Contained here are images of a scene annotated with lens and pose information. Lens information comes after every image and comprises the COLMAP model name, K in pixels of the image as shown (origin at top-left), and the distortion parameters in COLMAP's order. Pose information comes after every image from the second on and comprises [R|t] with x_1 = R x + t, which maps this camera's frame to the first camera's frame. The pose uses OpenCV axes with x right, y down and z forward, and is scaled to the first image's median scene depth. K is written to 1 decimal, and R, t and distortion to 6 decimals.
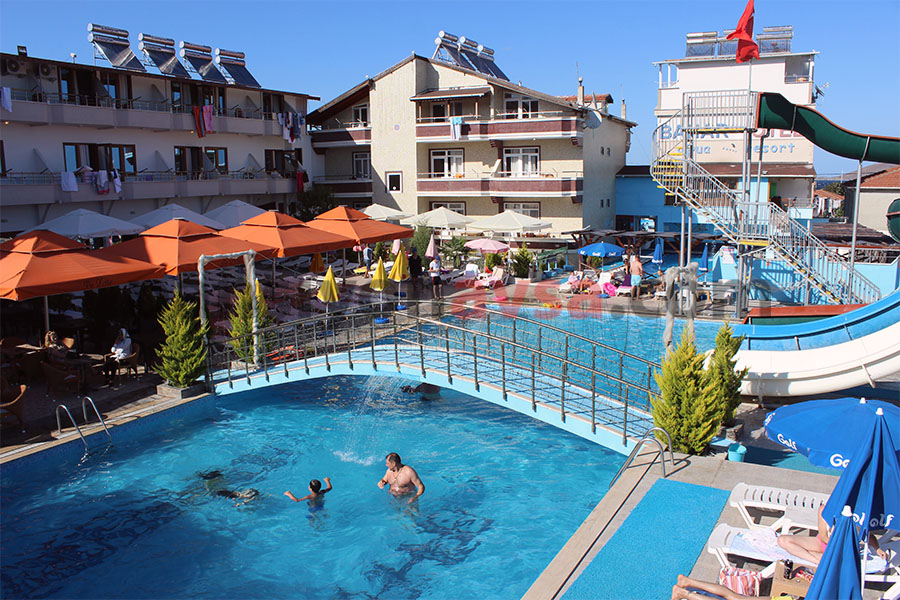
lens RADIAL K [[766.2, 0, 446.2], [0, 766.2, 297.1], [0, 0, 1]] dist [-0.133168, 0.115586]
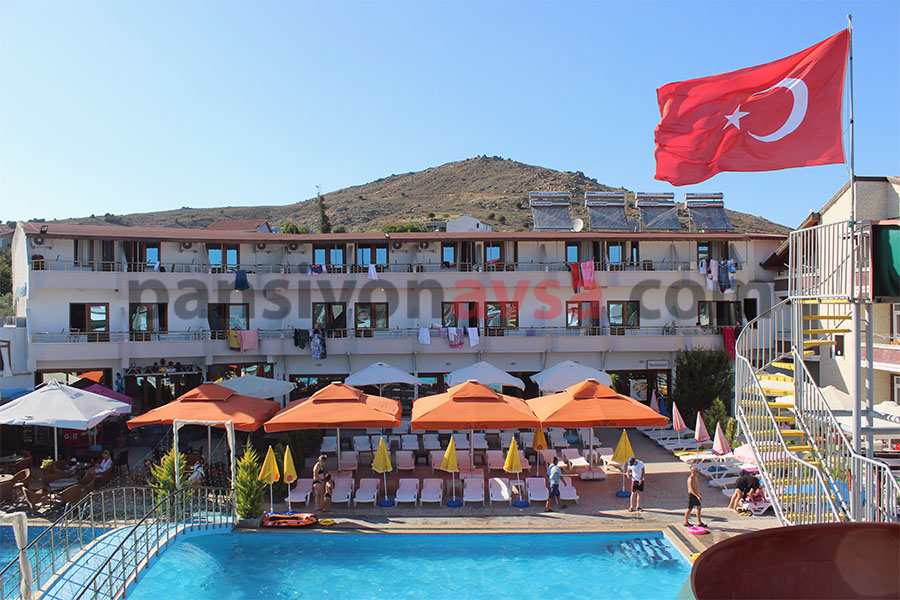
lens RADIAL K [[766.2, 0, 445.8], [0, 766.2, 301.1], [0, 0, 1]] dist [-0.133168, 0.115586]
pose [[0.479172, 0.000641, -0.877721, 0.394796], [-0.133411, 0.988434, -0.072111, -0.089267], [0.867523, 0.151651, 0.473715, 0.311206]]
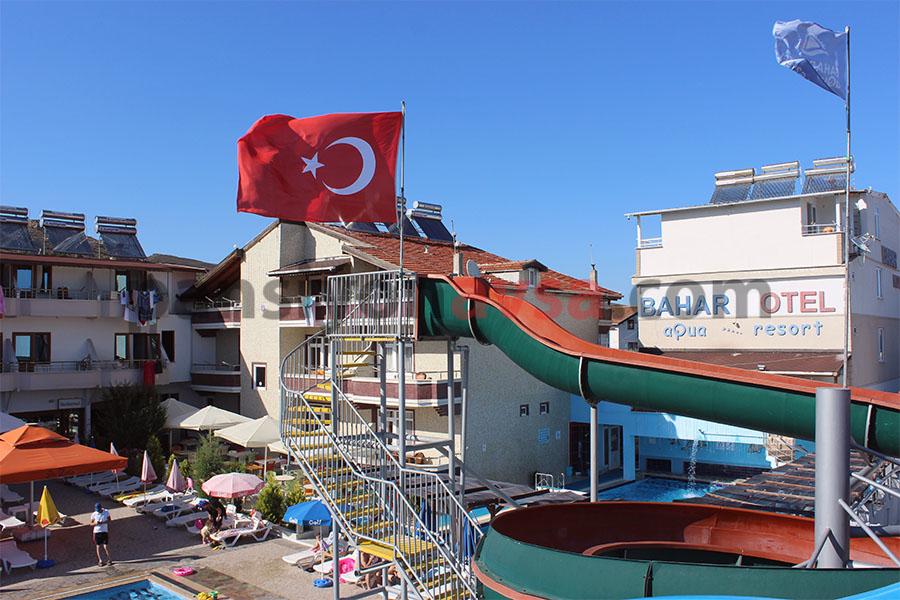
lens RADIAL K [[814.5, 0, 465.8], [0, 814.5, 293.7], [0, 0, 1]] dist [-0.104328, 0.000000]
pose [[0.971245, -0.007542, -0.237965, 0.341353], [-0.039911, 0.980197, -0.193962, -0.081098], [0.234715, 0.197882, 0.951710, 0.238515]]
